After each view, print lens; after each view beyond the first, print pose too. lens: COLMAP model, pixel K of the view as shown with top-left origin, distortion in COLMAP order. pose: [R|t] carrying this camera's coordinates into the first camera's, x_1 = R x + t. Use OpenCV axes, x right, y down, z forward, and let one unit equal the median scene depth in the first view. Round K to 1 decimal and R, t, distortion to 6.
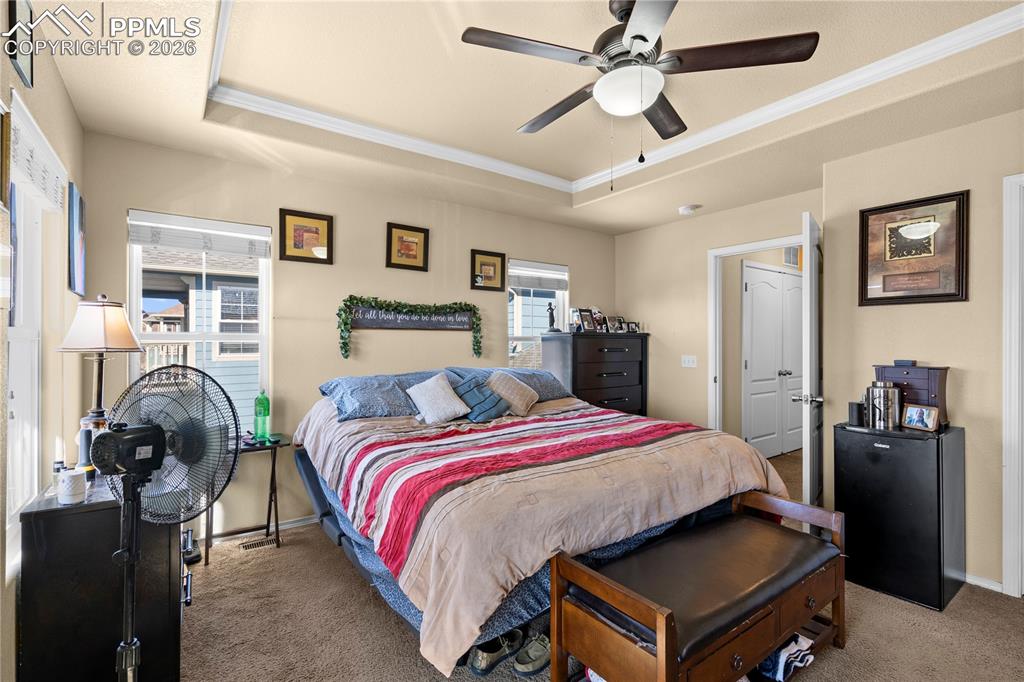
lens RADIAL K [[464.6, 0, 514.8], [0, 464.6, 339.2], [0, 0, 1]] dist [0.001941, 0.000362]
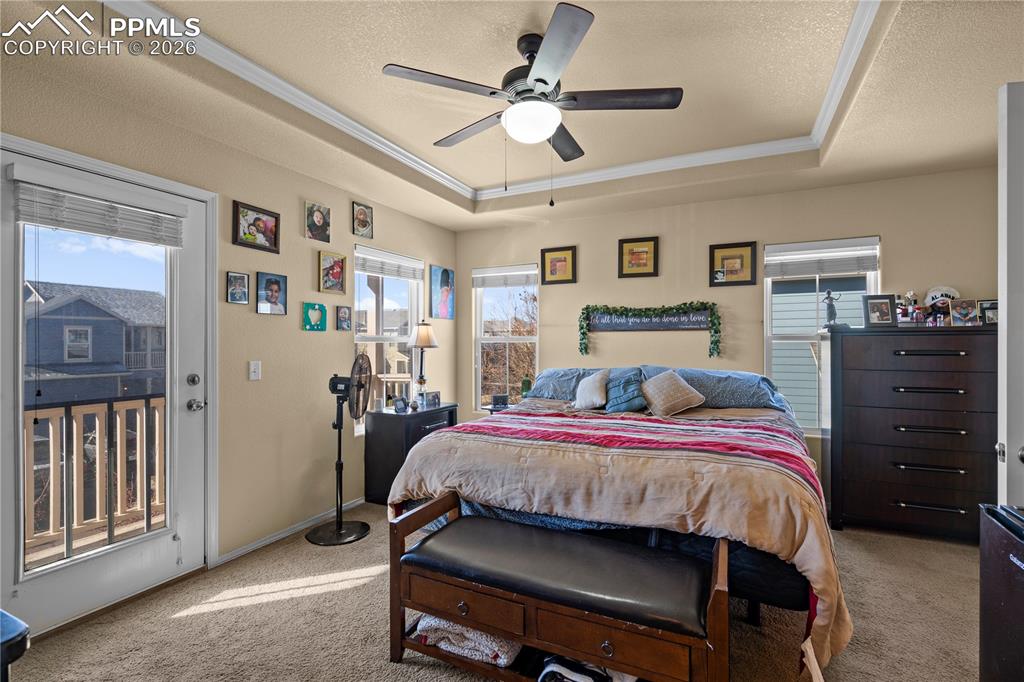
lens RADIAL K [[464.6, 0, 517.1], [0, 464.6, 340.4], [0, 0, 1]] dist [0.001941, 0.000362]
pose [[0.477844, -0.004692, -0.878432, 0.607472], [0.007005, 0.999974, -0.001531, 0.001765], [0.878417, -0.005422, 0.477865, 0.208452]]
